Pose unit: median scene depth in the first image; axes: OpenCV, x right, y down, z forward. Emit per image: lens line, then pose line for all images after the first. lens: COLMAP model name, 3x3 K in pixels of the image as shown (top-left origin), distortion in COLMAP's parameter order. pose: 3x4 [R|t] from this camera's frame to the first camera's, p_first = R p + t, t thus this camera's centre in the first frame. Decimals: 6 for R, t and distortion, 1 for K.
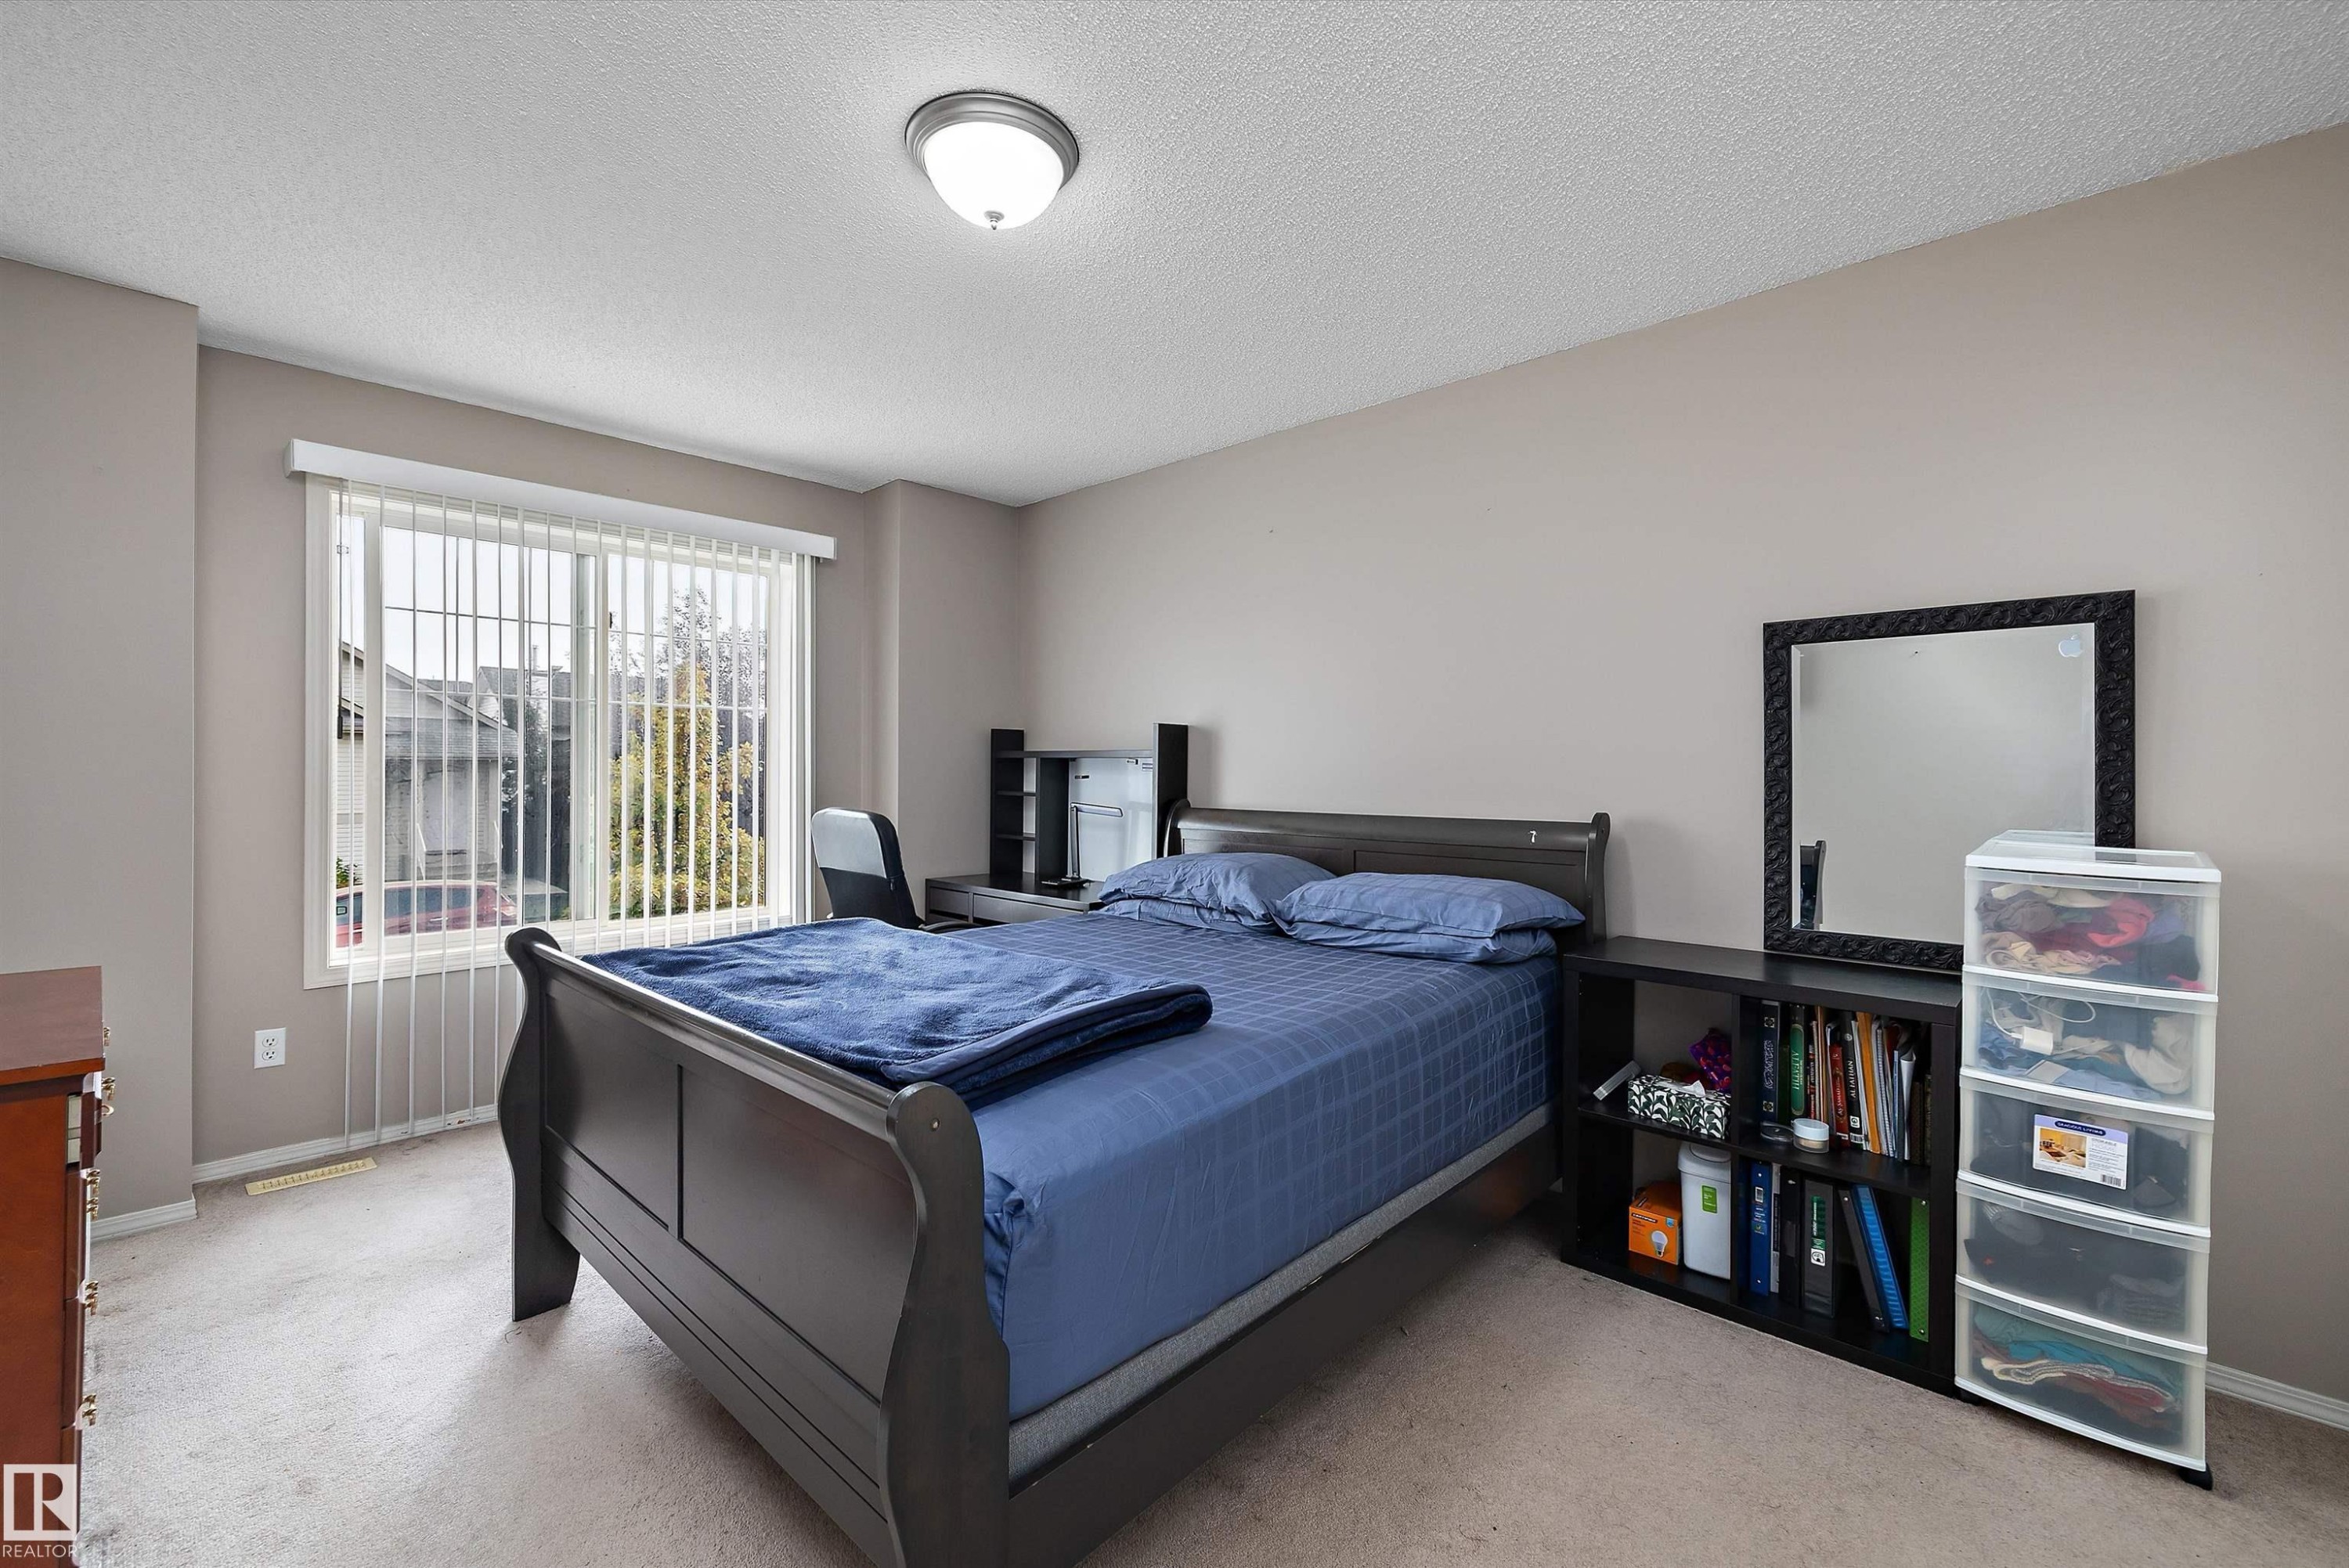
lens RADIAL K [[991.3, 0, 1172.7], [0, 991.3, 768.0], [0, 0, 1]] dist [0.000672, 0.000852]
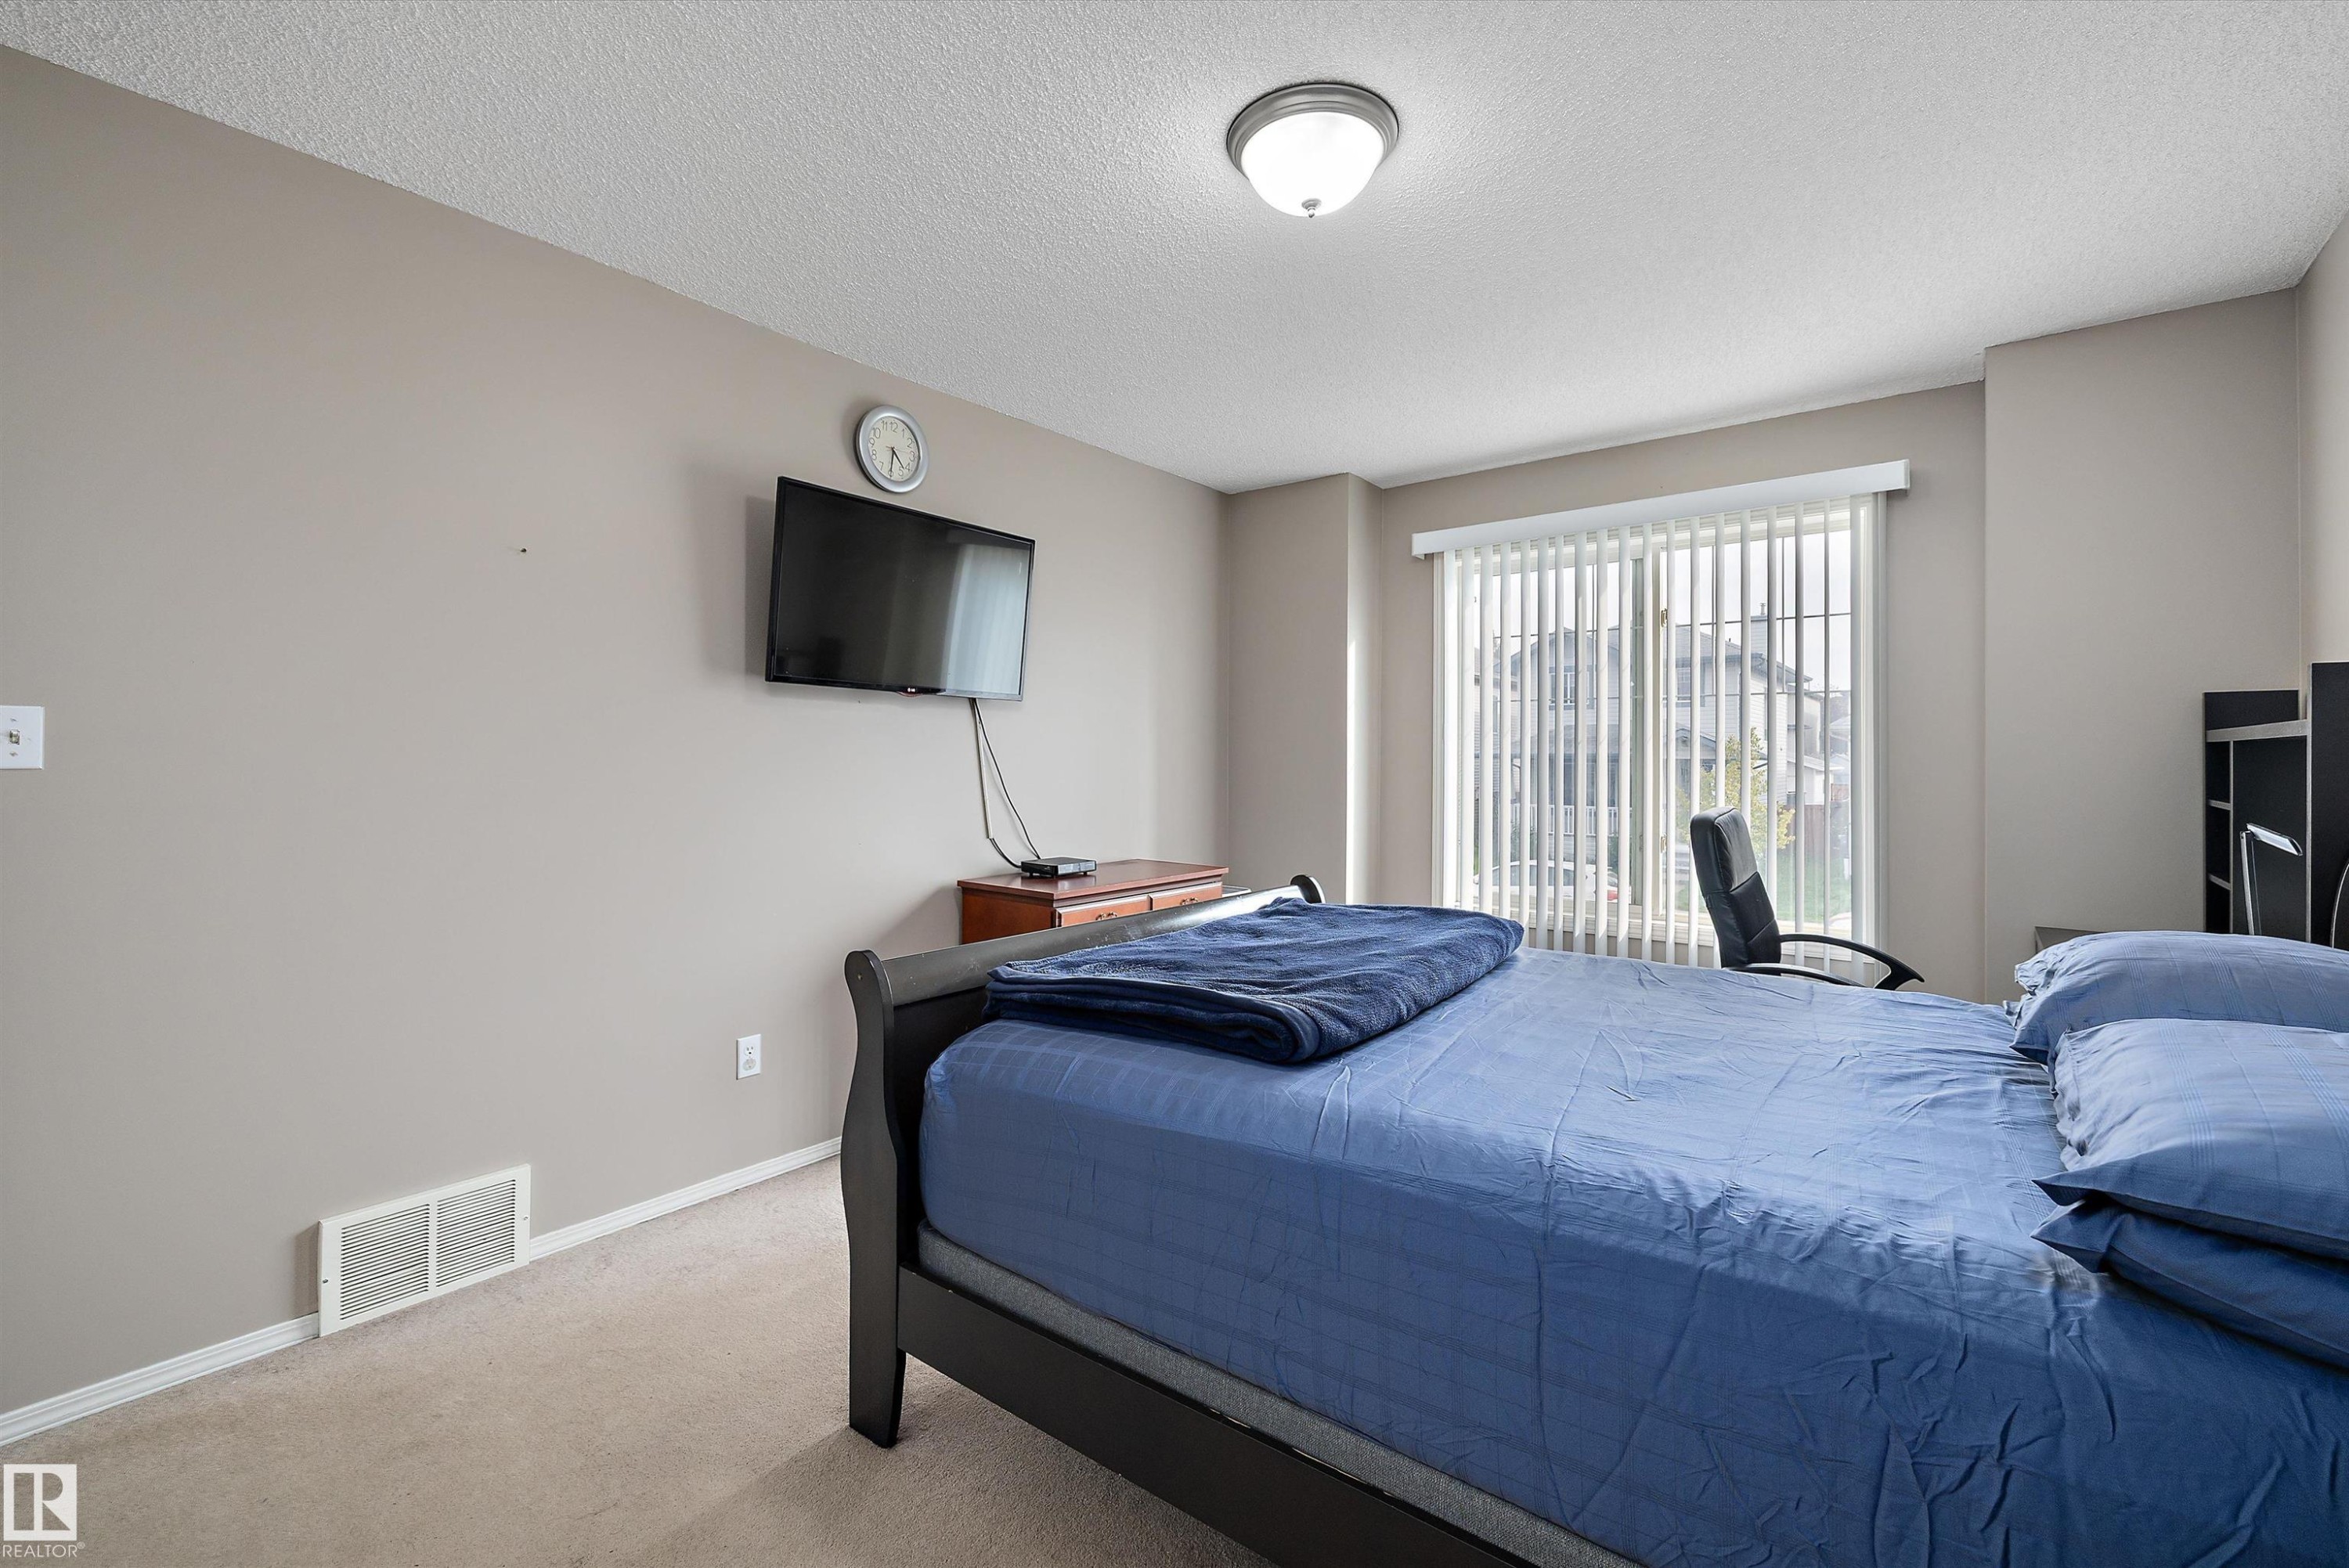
lens RADIAL K [[991.3, 0, 1173.2], [0, 991.3, 773.1], [0, 0, 1]] dist [0.000672, 0.000852]
pose [[0.083366, 0.006664, -0.996497, 0.541489], [-0.005309, 0.999966, 0.006243, 0.011007], [0.996505, 0.004770, 0.083398, 0.539631]]
